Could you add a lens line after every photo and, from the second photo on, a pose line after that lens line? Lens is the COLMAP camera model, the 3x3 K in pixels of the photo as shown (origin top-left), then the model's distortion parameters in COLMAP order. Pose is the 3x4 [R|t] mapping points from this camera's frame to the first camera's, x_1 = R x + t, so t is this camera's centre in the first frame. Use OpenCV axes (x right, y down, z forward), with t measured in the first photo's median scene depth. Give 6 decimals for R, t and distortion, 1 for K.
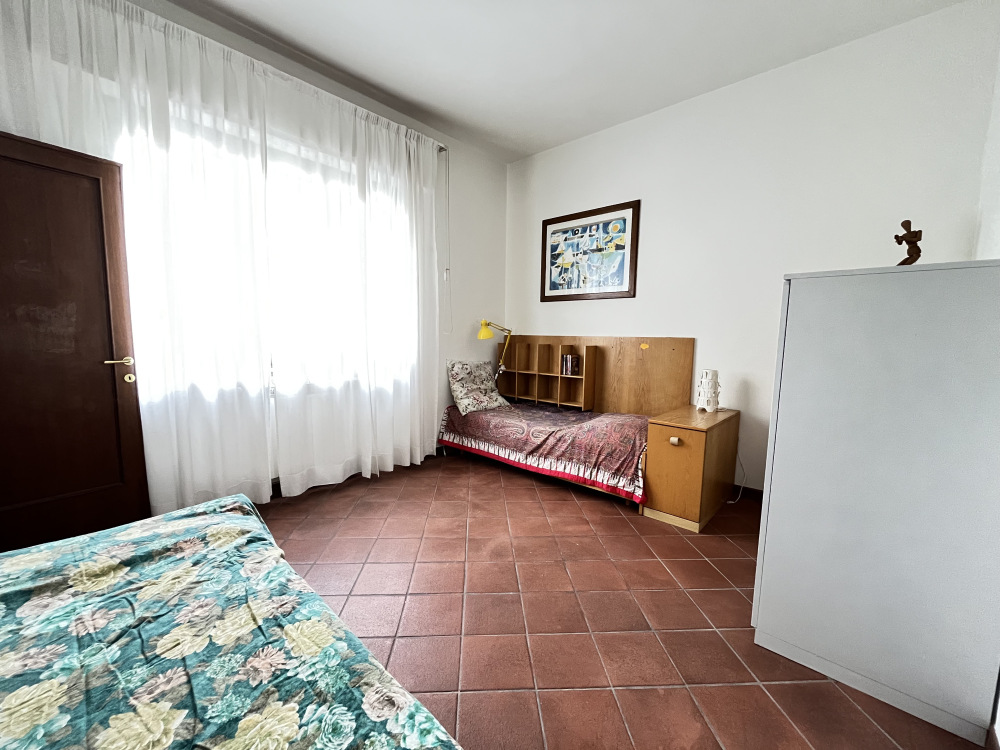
lens RADIAL K [[400.4, 0, 499.3], [0, 400.4, 377.7], [0, 0, 1]] dist [-0.007349, -0.000163]
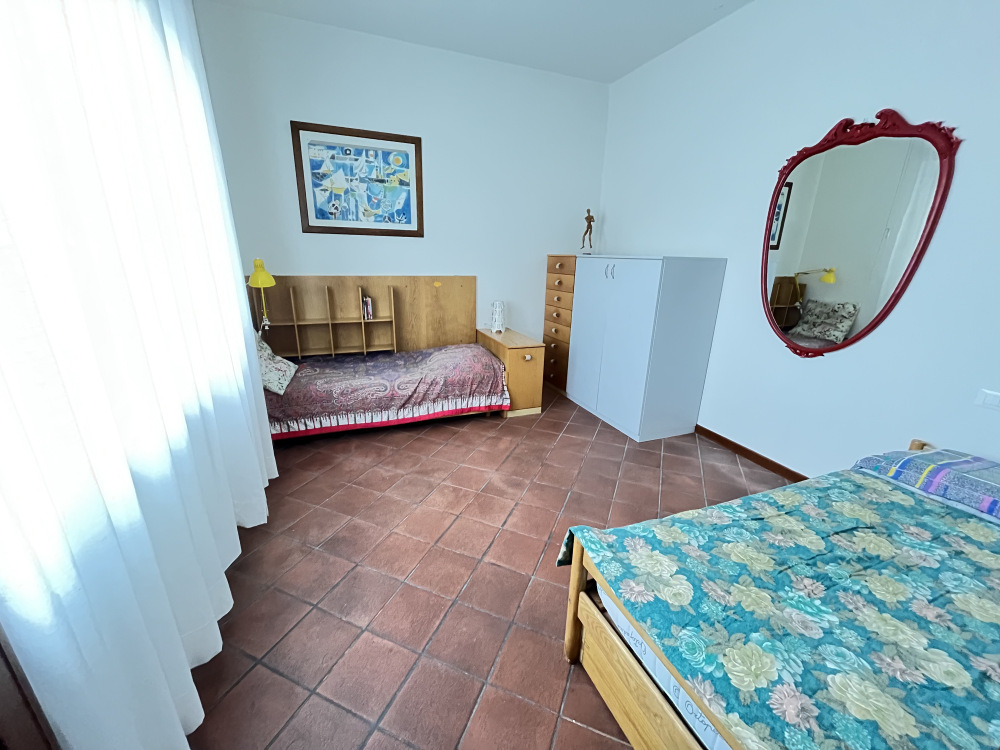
lens RADIAL K [[400.4, 0, 499.6], [0, 400.4, 376.8], [0, 0, 1]] dist [-0.007349, -0.000163]
pose [[0.433012, -0.270766, 0.859760, -0.578115], [0.078460, 0.961519, 0.263297, -0.107471], [-0.897967, -0.046554, 0.437593, 0.332892]]
